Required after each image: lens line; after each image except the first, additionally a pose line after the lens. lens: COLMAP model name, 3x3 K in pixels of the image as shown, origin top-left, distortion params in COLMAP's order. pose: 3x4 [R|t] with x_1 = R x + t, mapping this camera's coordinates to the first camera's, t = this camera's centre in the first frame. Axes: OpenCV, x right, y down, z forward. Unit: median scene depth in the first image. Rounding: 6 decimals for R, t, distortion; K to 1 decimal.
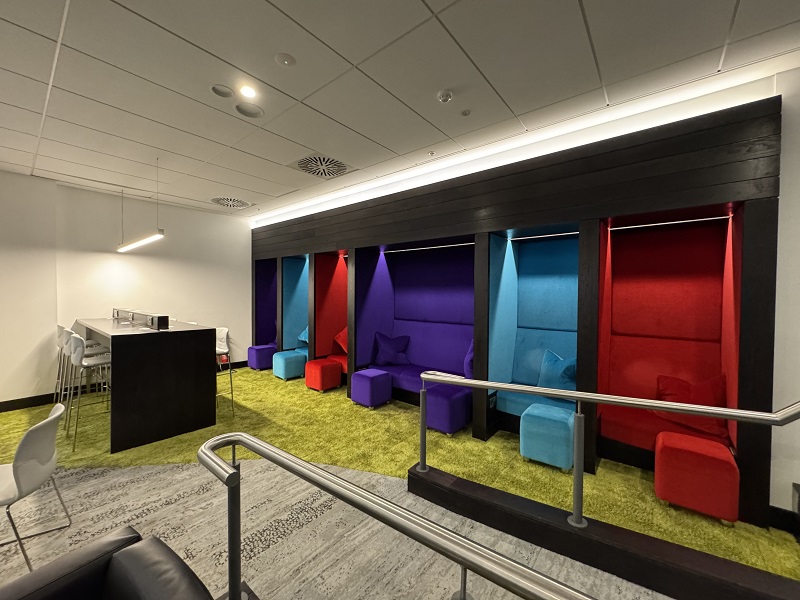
lens RADIAL K [[317.2, 0, 400.0], [0, 317.2, 300.0], [0, 0, 1]] dist [-0.000691, 0.000003]
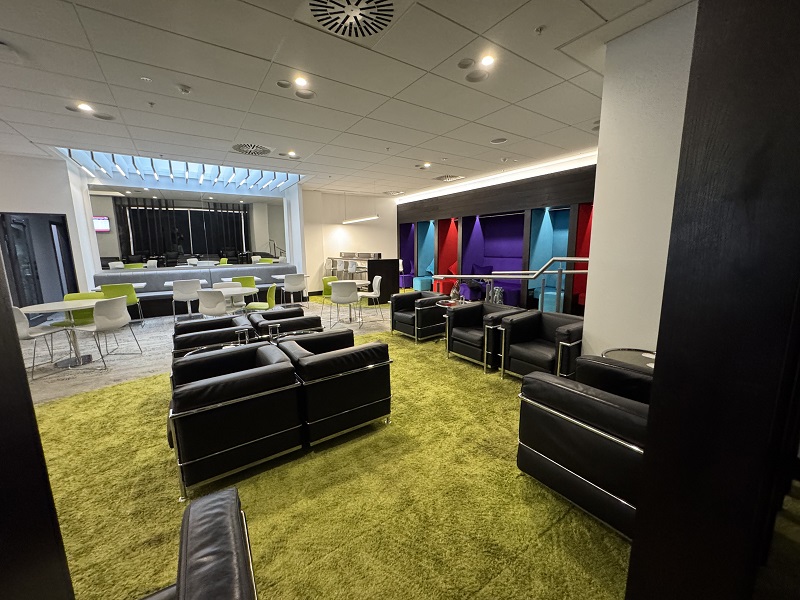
lens RADIAL K [[317.2, 0, 400.0], [0, 317.2, 300.0], [0, 0, 1]] dist [-0.000691, 0.000003]
pose [[0.956988, 0.030872, -0.288481, 0.051938], [0.009770, 0.990329, 0.138391, 0.050316], [0.289964, -0.135257, 0.947432, -0.834782]]
